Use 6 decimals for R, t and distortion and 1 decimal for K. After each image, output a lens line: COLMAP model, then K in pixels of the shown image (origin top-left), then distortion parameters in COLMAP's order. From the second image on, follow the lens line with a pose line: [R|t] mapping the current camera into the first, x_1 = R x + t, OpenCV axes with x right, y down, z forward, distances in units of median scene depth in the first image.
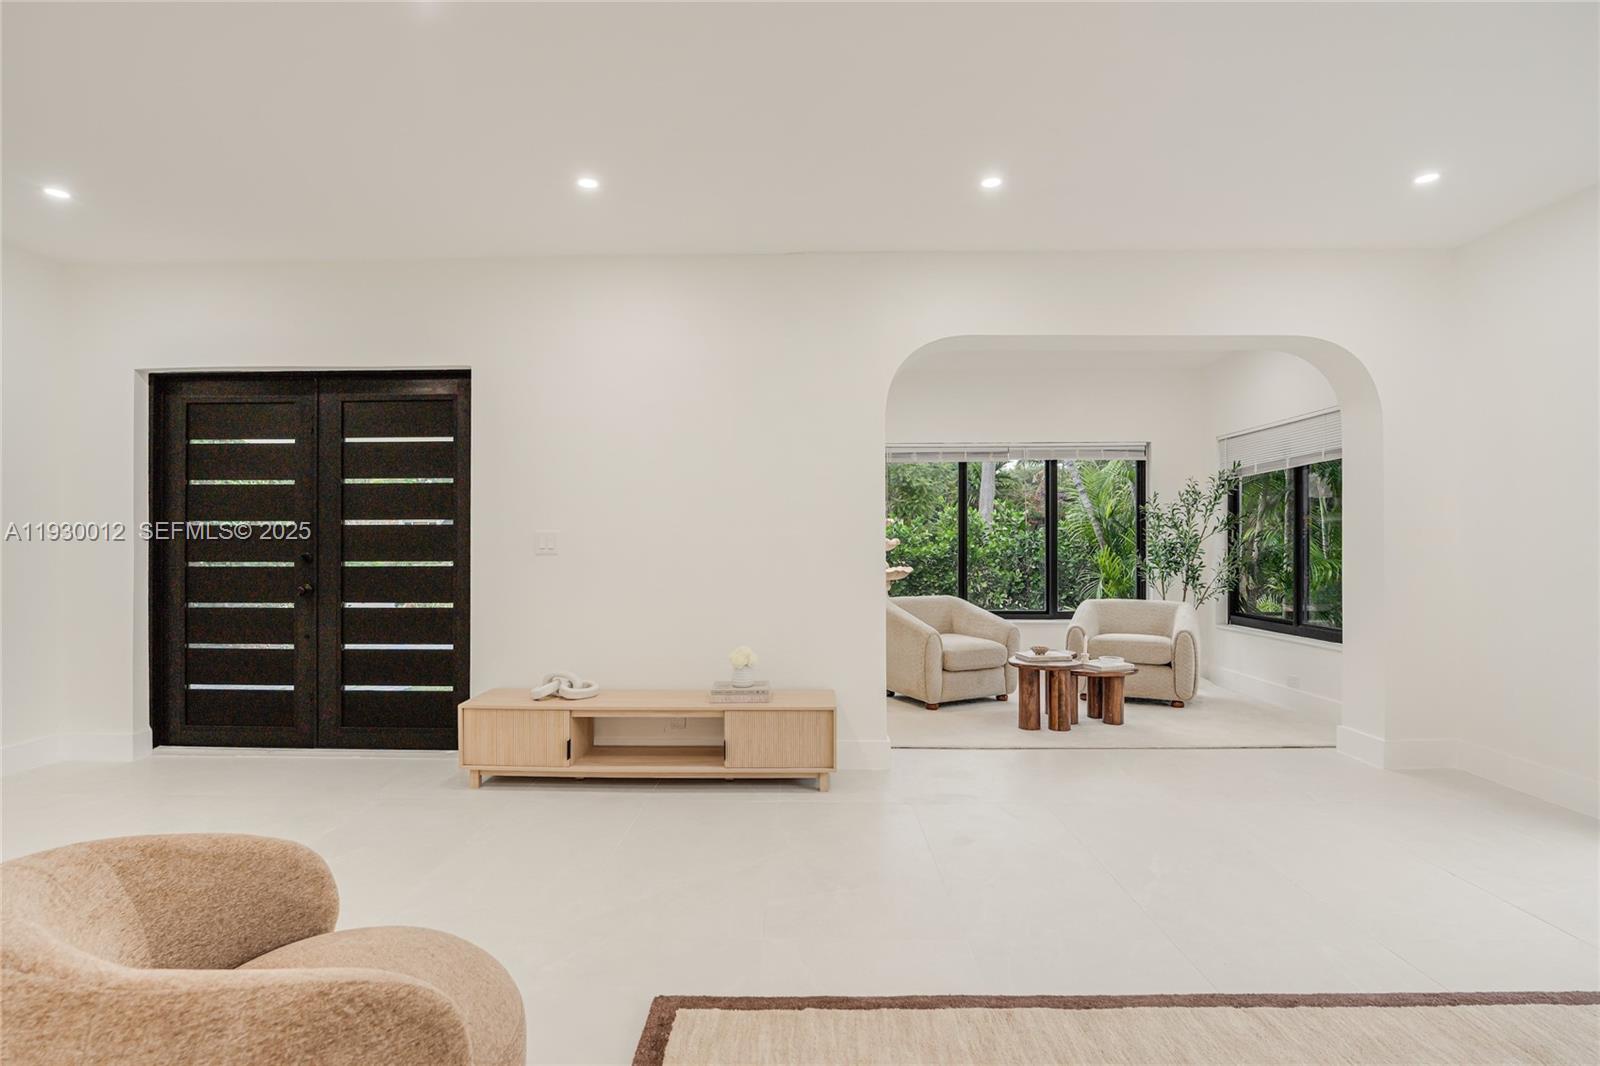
lens RADIAL K [[763.1, 0, 794.8], [0, 763.1, 541.9], [0, 0, 1]] dist [-0.015651, 0.000034]
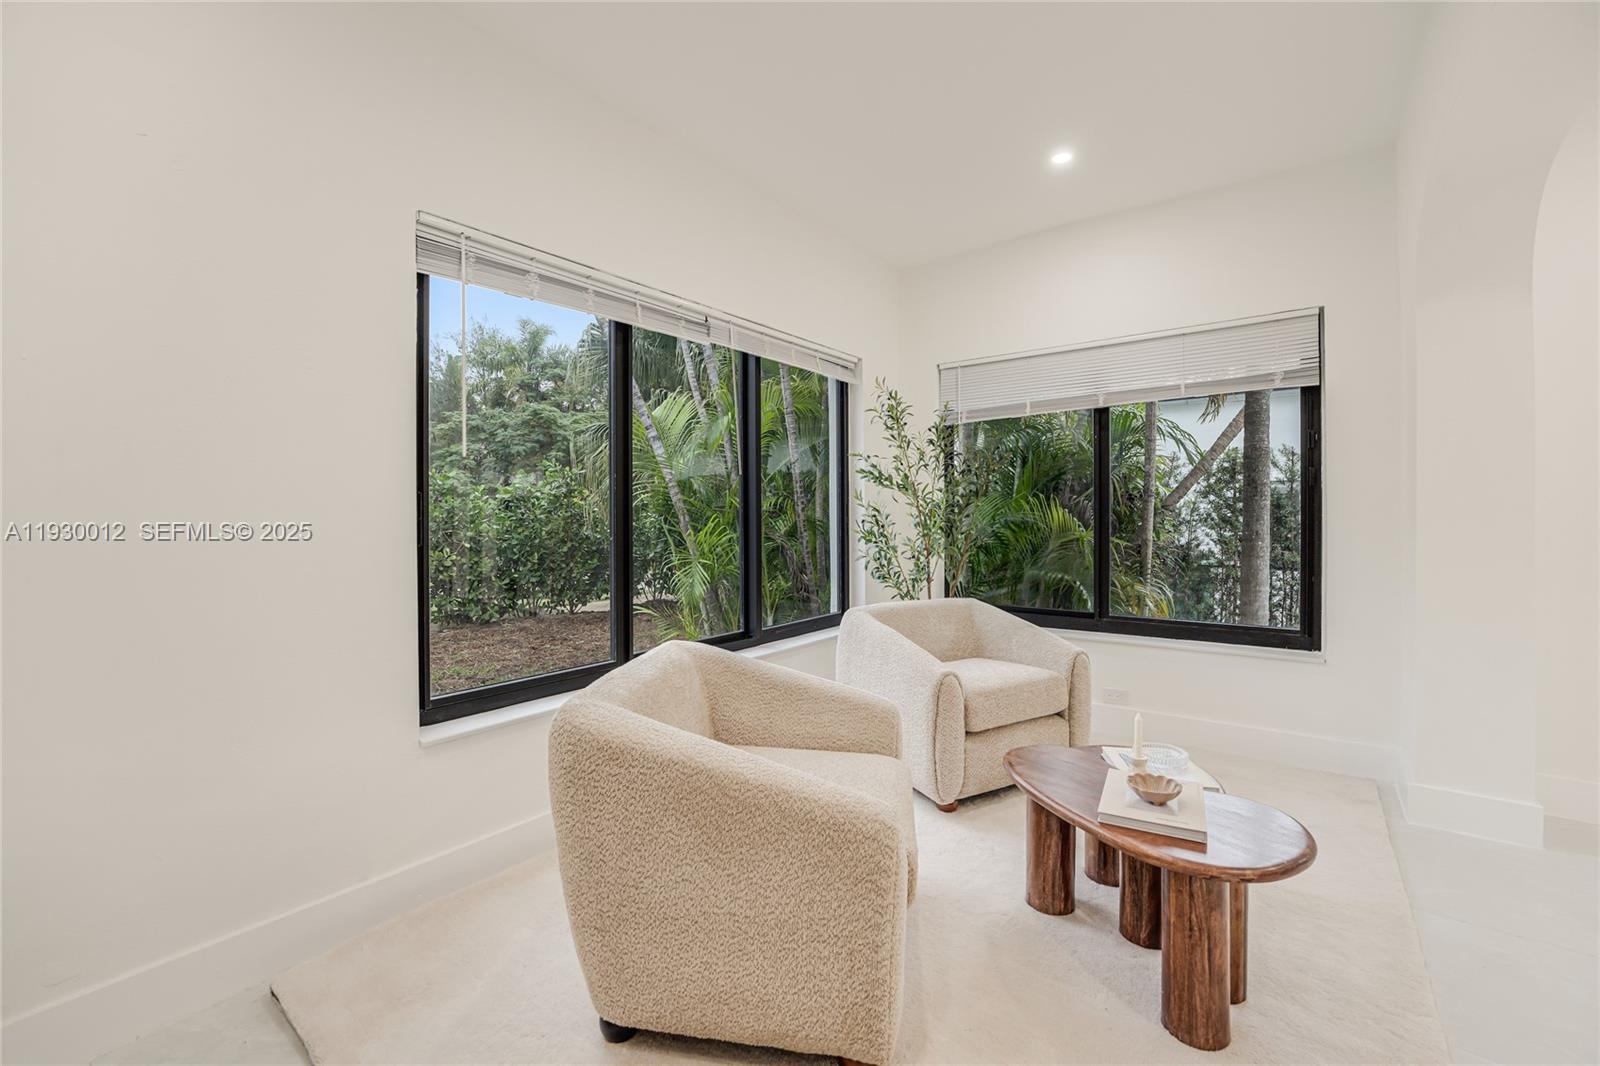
lens RADIAL K [[646.0, 0, 809.3], [0, 646.0, 515.4], [0, 0, 1]] dist [-0.011747, 0.000149]
pose [[0.587689, -0.004860, 0.809072, -0.025652], [0.003872, 0.999987, 0.003194, 0.005330], [-0.809078, 0.001256, 0.587700, 0.835710]]
